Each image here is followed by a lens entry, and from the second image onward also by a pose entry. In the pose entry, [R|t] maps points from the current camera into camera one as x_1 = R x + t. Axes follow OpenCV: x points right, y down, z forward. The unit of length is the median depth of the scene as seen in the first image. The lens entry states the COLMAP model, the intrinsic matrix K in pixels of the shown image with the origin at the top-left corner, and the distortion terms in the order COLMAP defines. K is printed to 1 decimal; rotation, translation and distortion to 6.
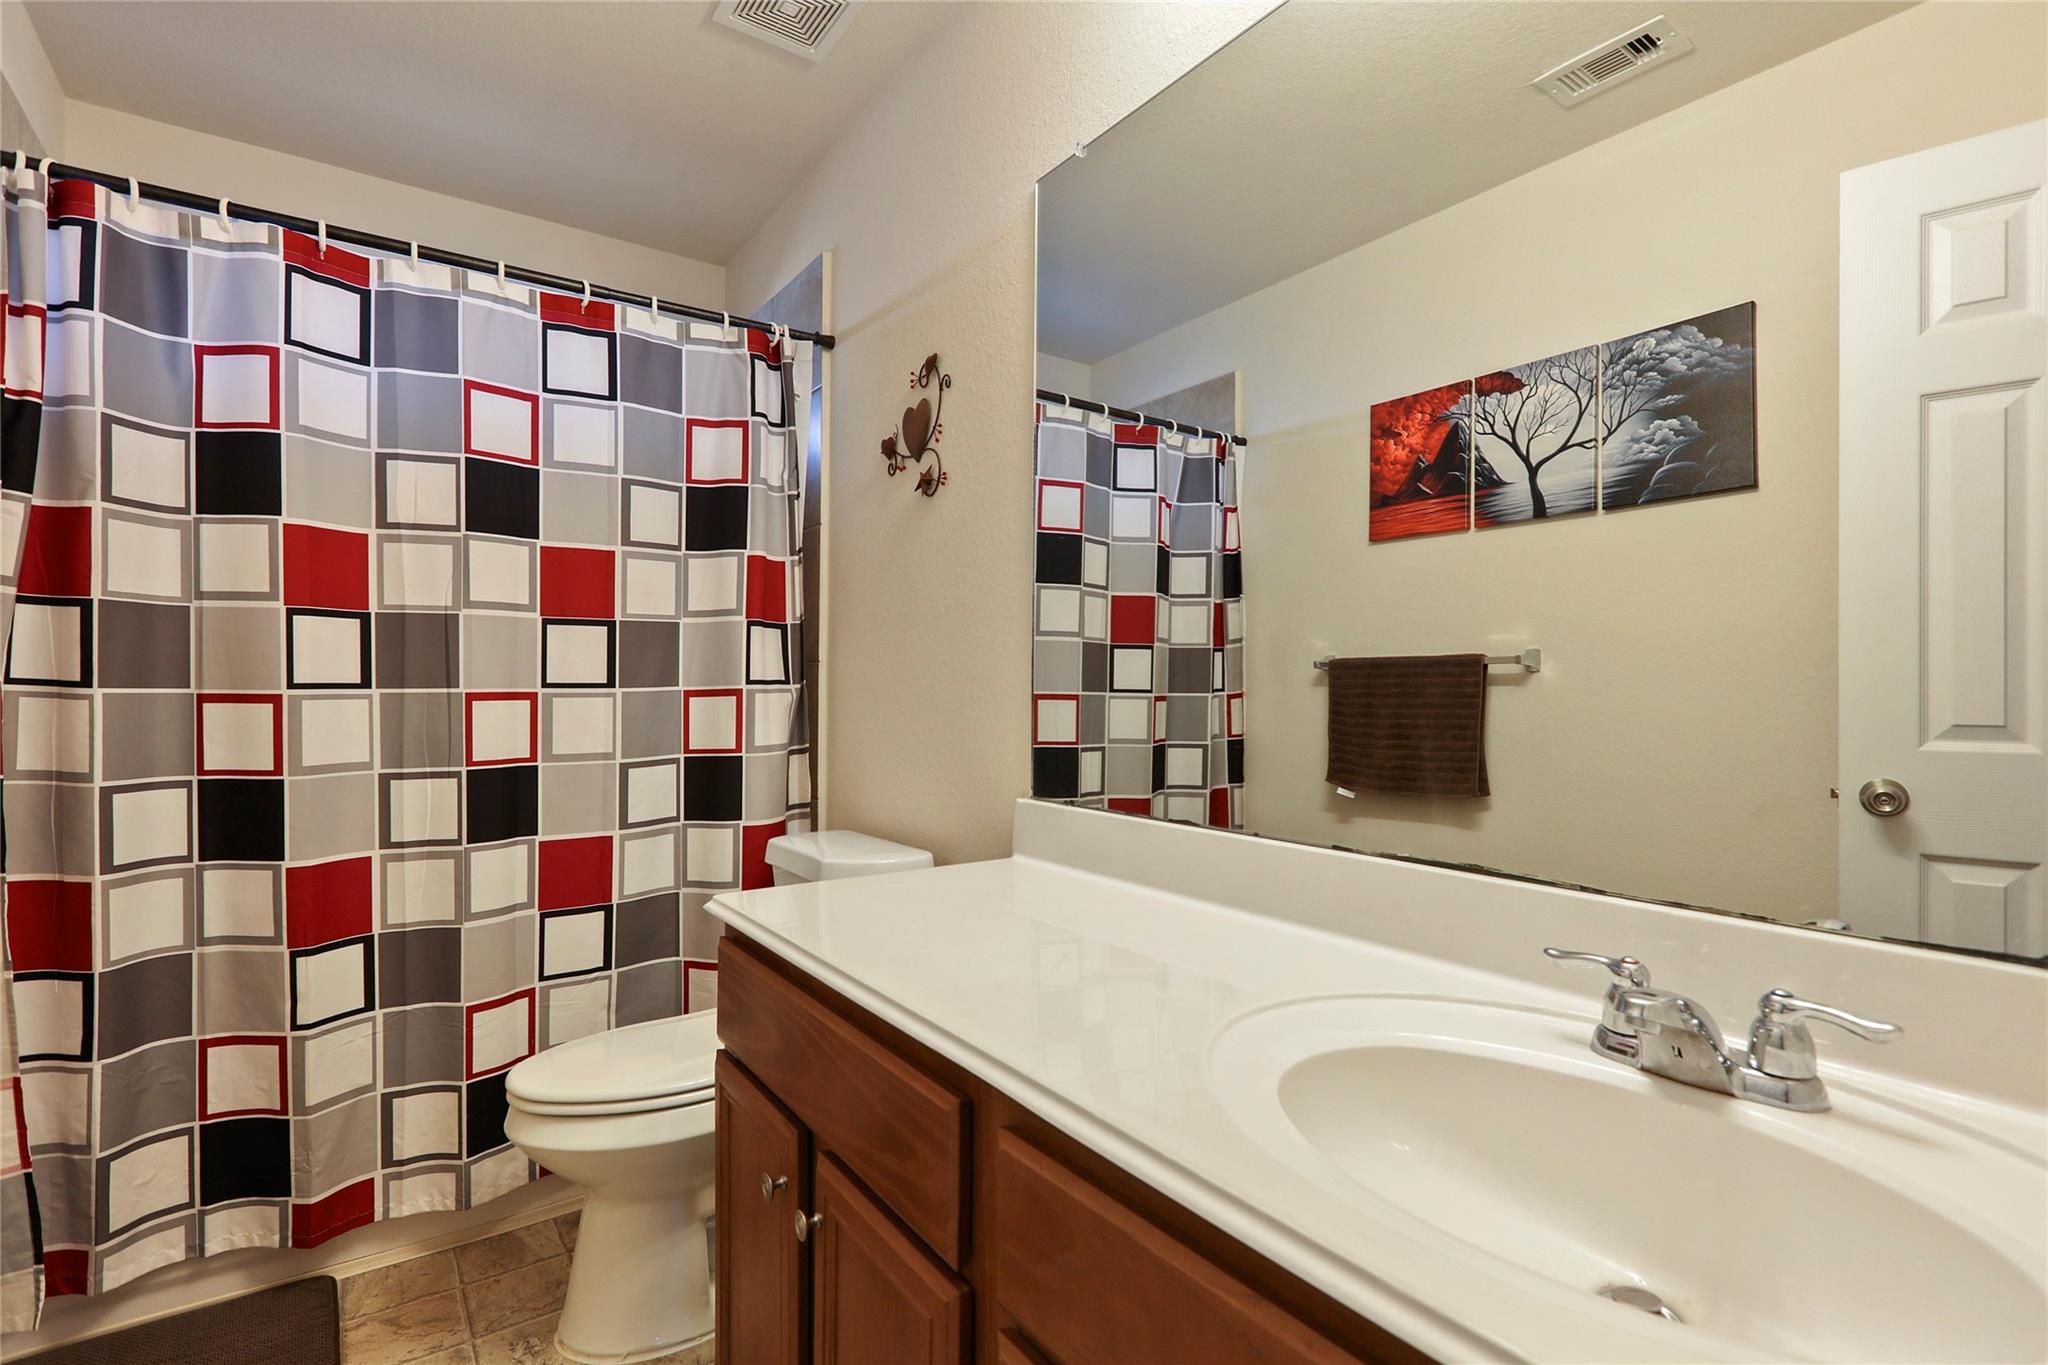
lens RADIAL K [[950.7, 0, 1025.9], [0, 950.7, 687.3], [0, 0, 1]] dist [-0.000576, -0.000321]
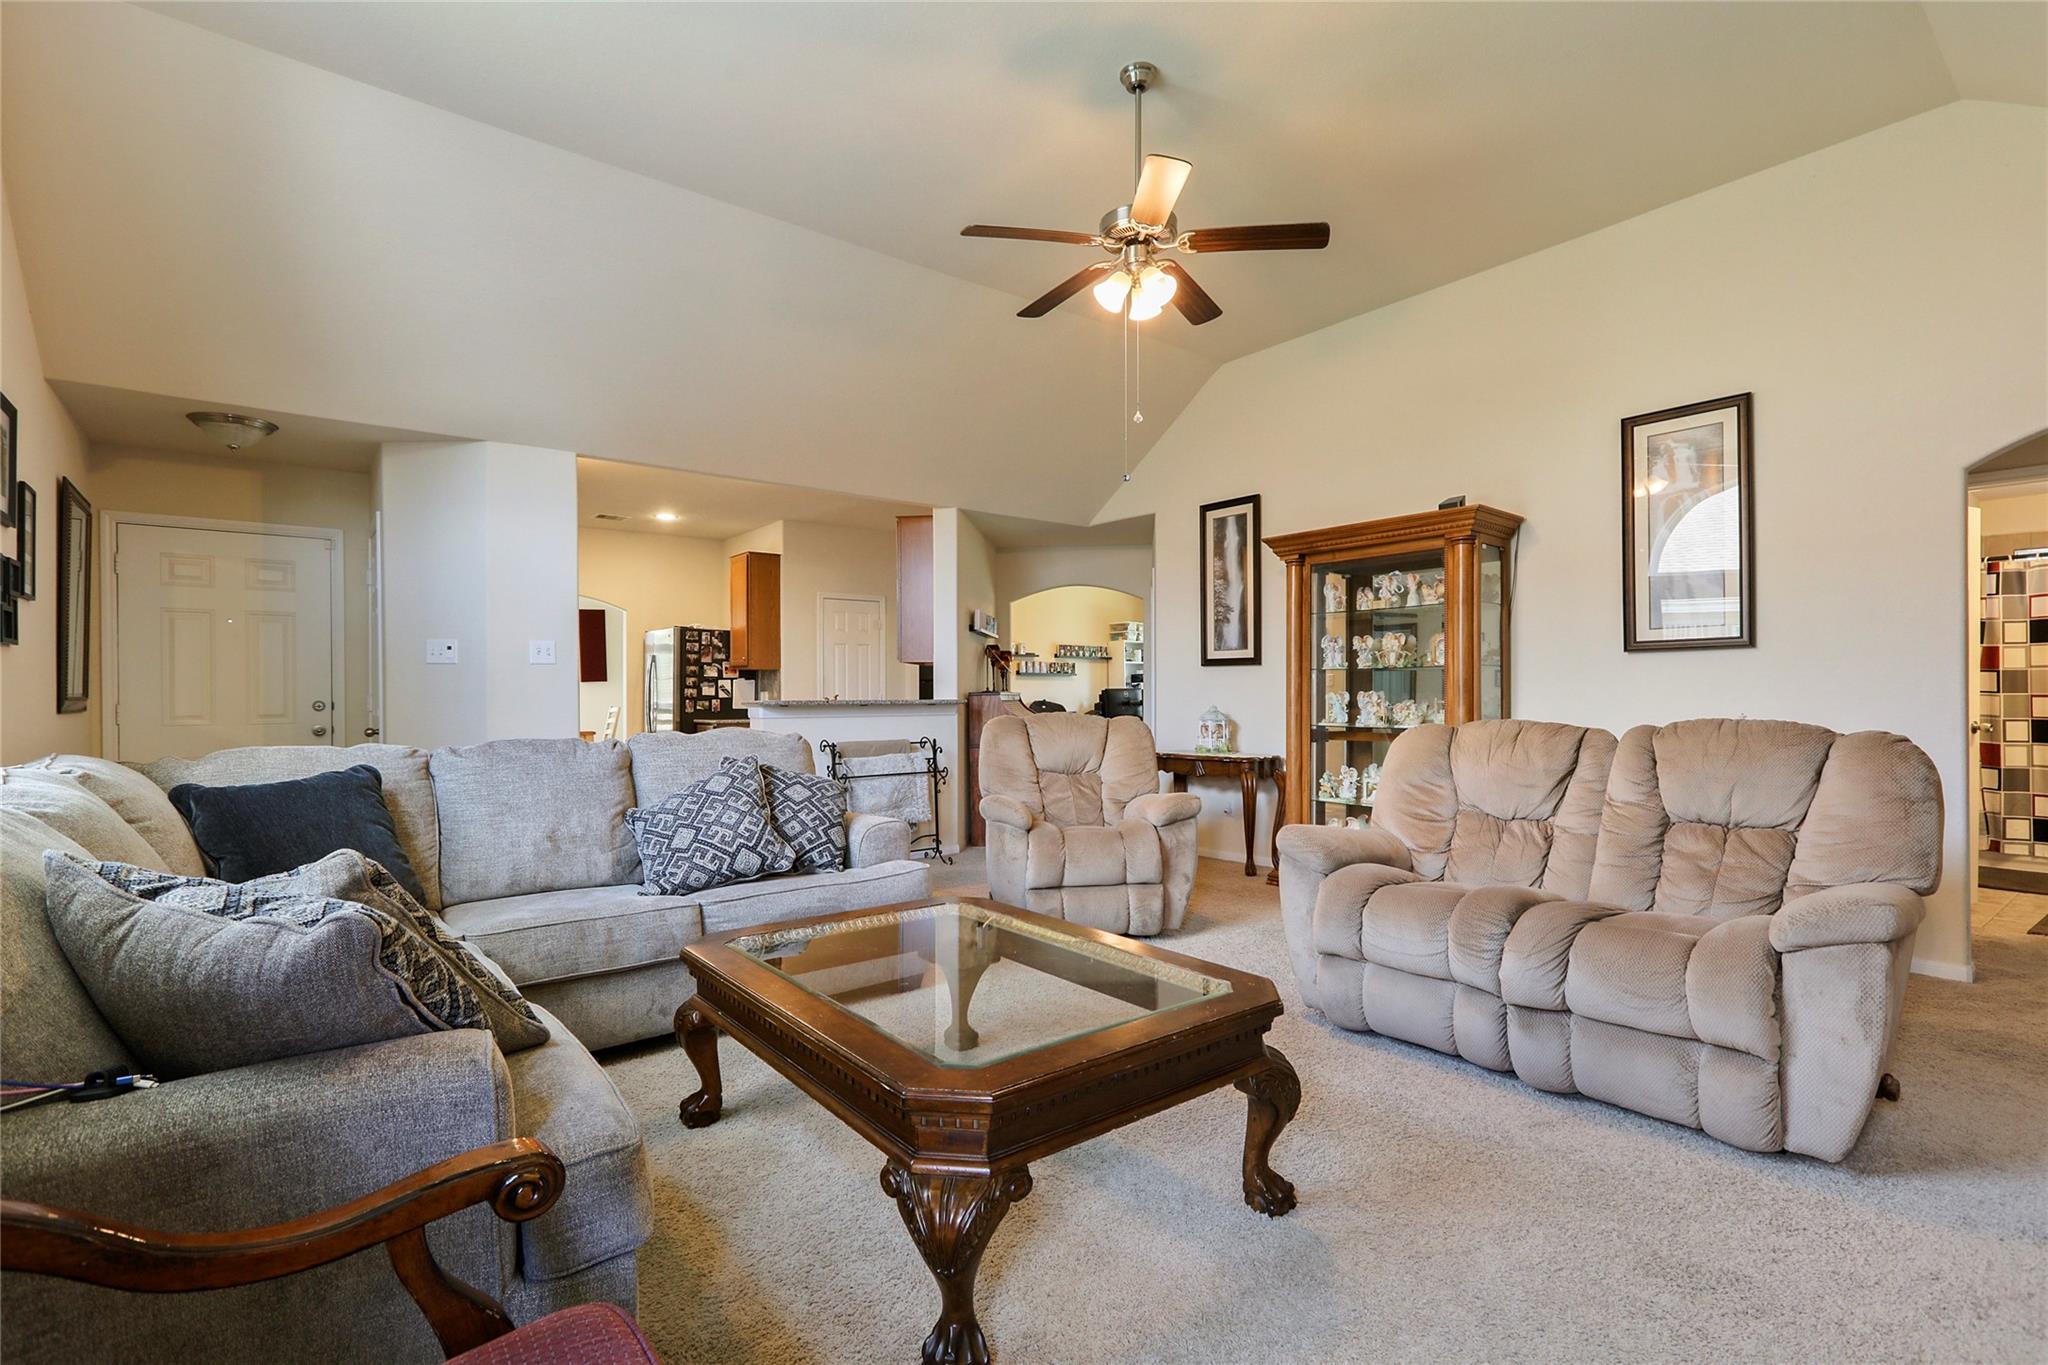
lens RADIAL K [[950.7, 0, 1026.0], [0, 950.7, 689.5], [0, 0, 1]] dist [-0.000576, -0.000321]
pose [[0.037613, -0.005890, -0.999275, 2.615639], [0.004538, 0.999973, -0.005724, -0.012857], [0.999282, -0.004319, 0.037638, -2.978460]]
